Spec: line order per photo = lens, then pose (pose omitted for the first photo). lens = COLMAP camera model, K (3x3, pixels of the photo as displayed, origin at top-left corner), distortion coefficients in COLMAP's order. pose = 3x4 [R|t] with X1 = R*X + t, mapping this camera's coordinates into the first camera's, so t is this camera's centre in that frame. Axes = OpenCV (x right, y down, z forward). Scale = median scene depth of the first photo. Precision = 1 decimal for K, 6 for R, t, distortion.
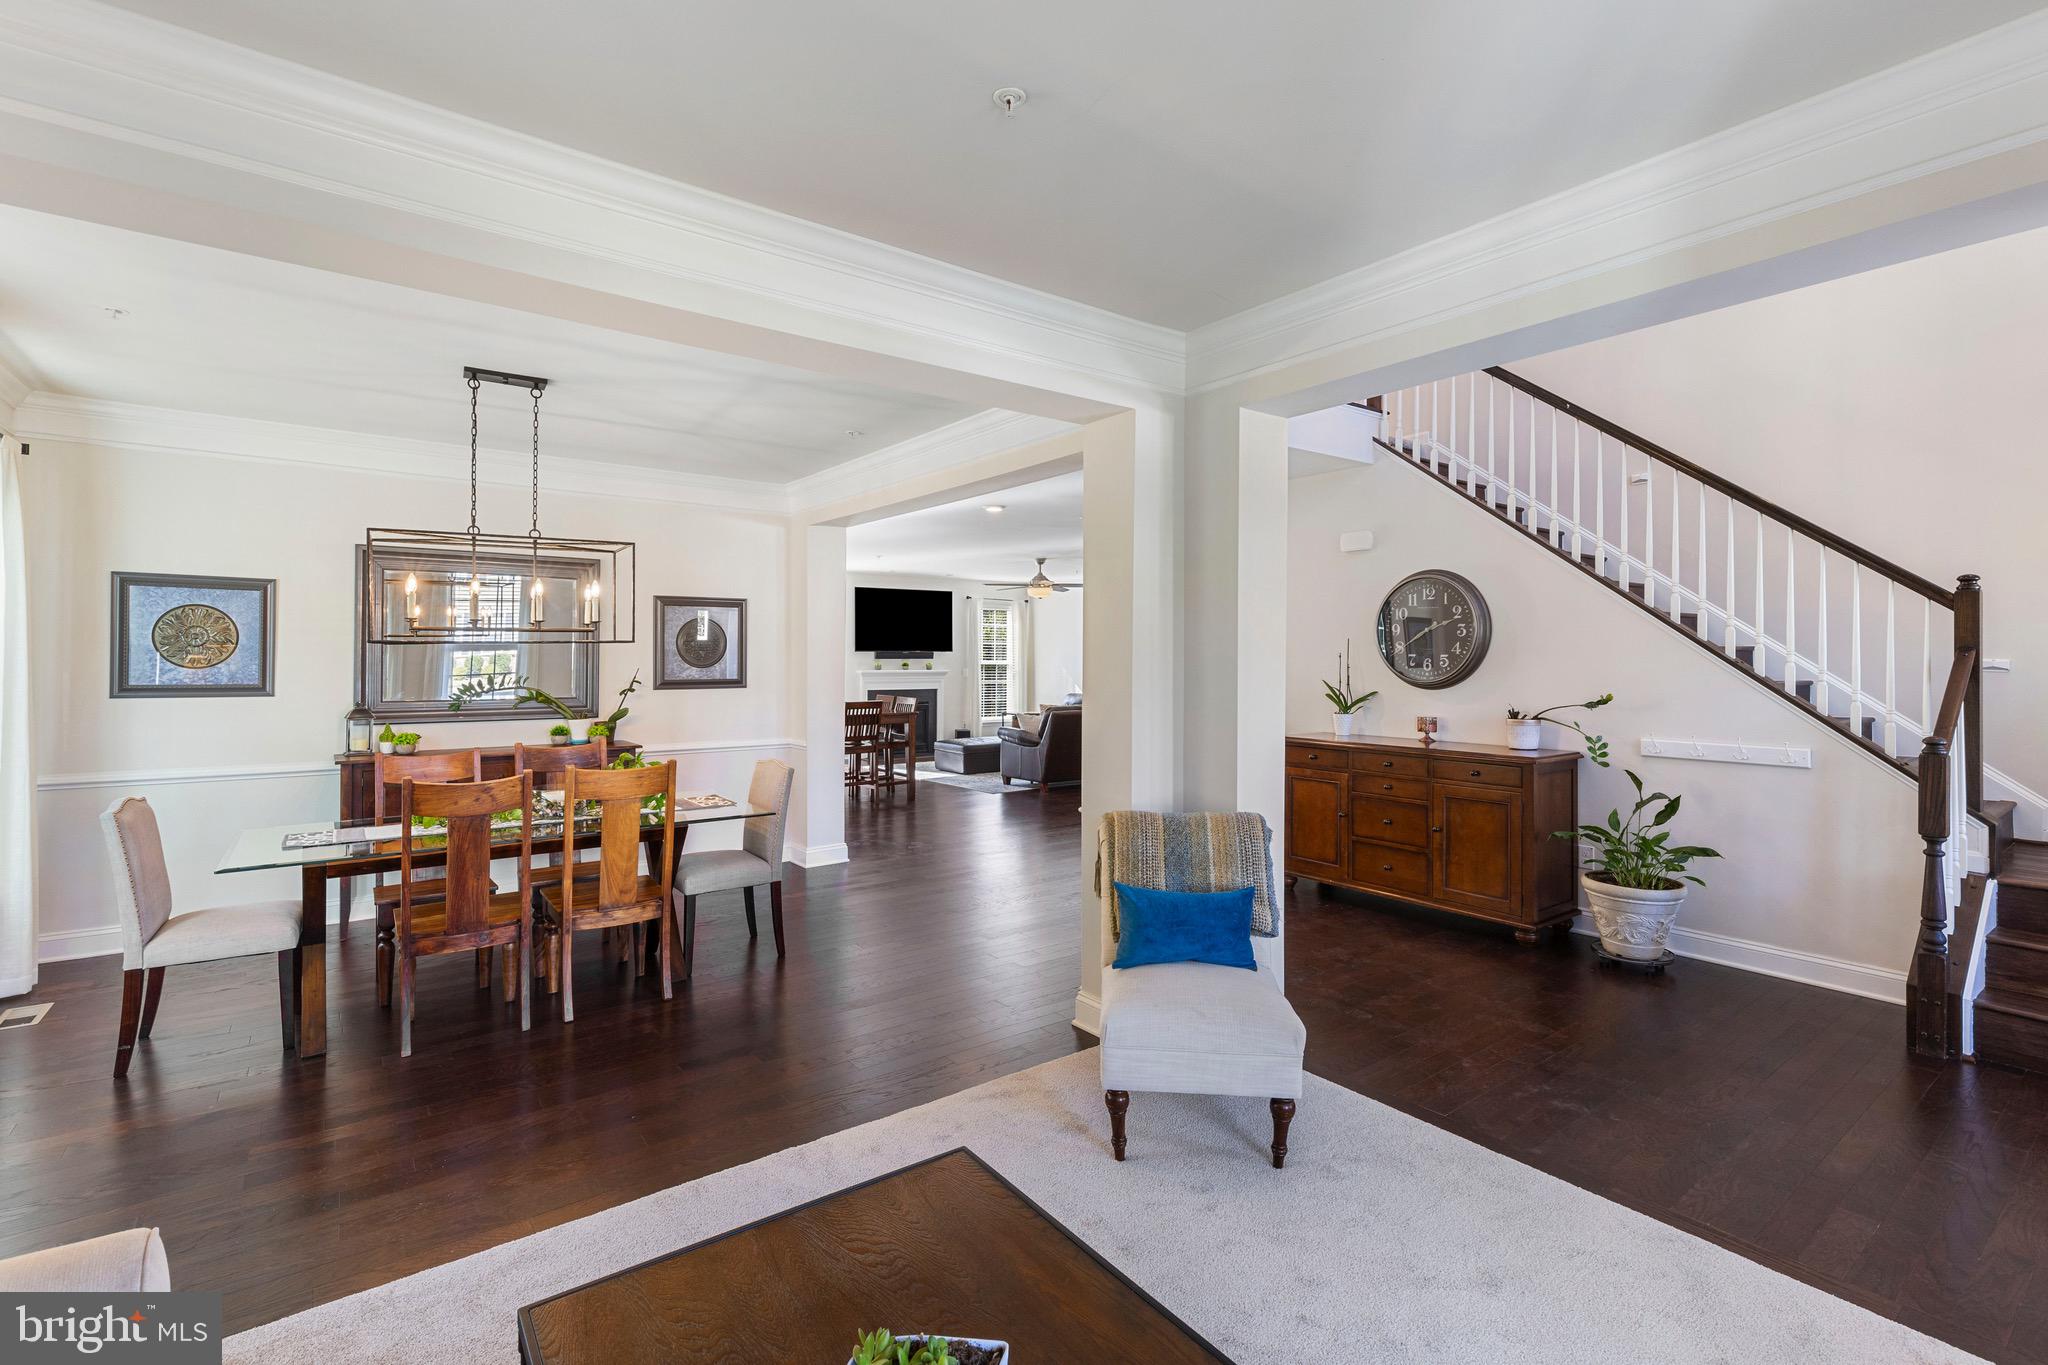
lens RADIAL K [[923.1, 0, 1035.0], [0, 923.1, 664.6], [0, 0, 1]] dist [0.005138, -0.001641]
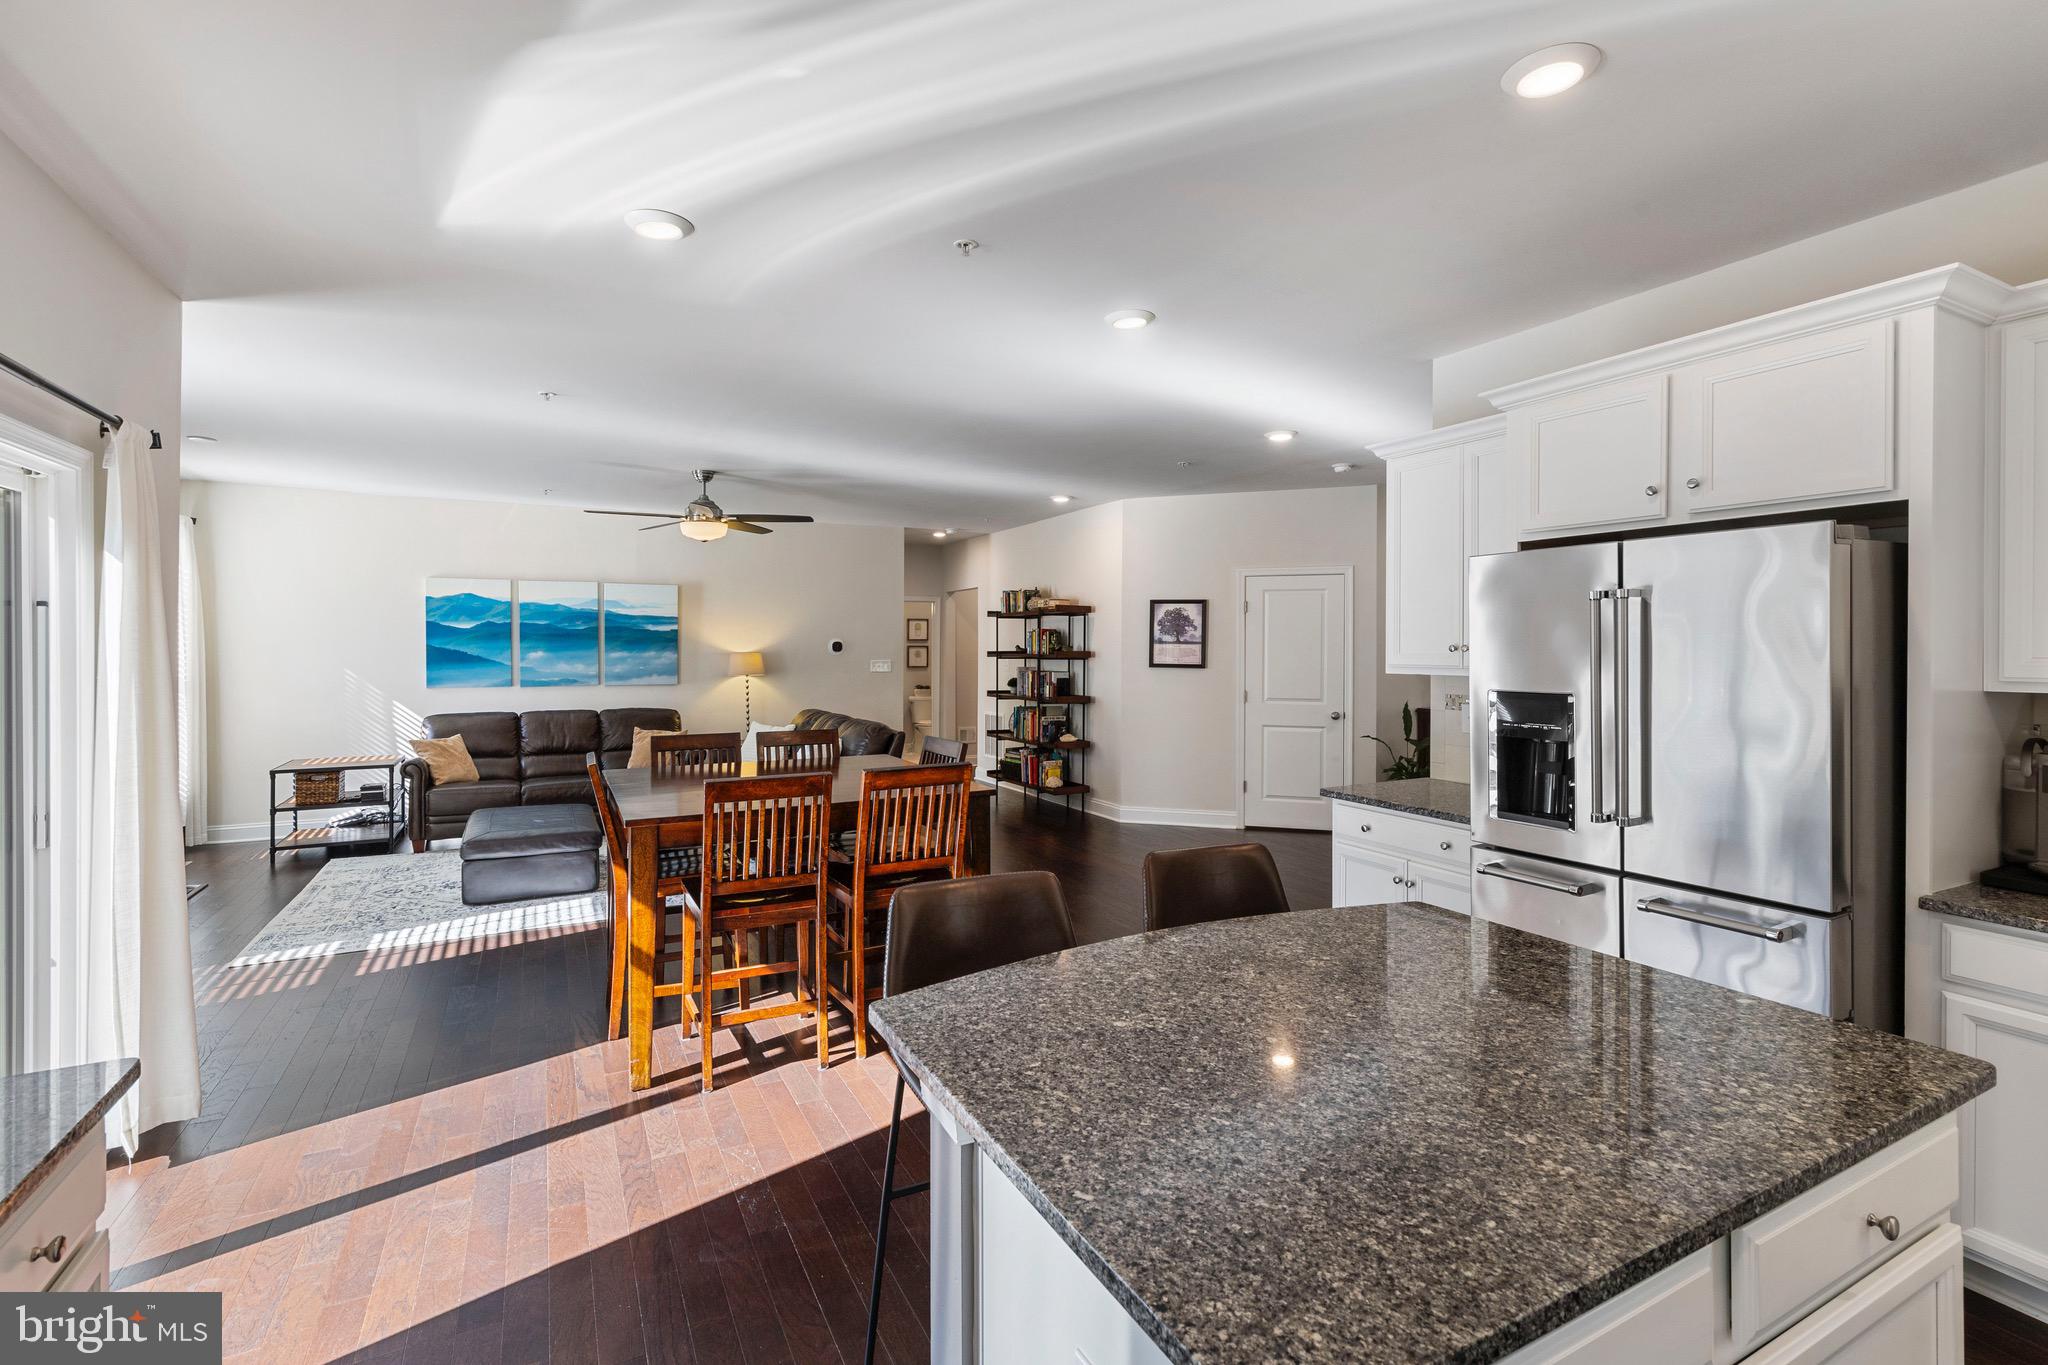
lens RADIAL K [[923.1, 0, 1026.8], [0, 923.1, 654.4], [0, 0, 1]] dist [0.005138, -0.001641]
pose [[0.166073, -0.010098, 0.986062, -1.055447], [0.008760, 0.999923, 0.008765, -0.011730], [-0.986074, 0.007182, 0.166149, 1.451831]]
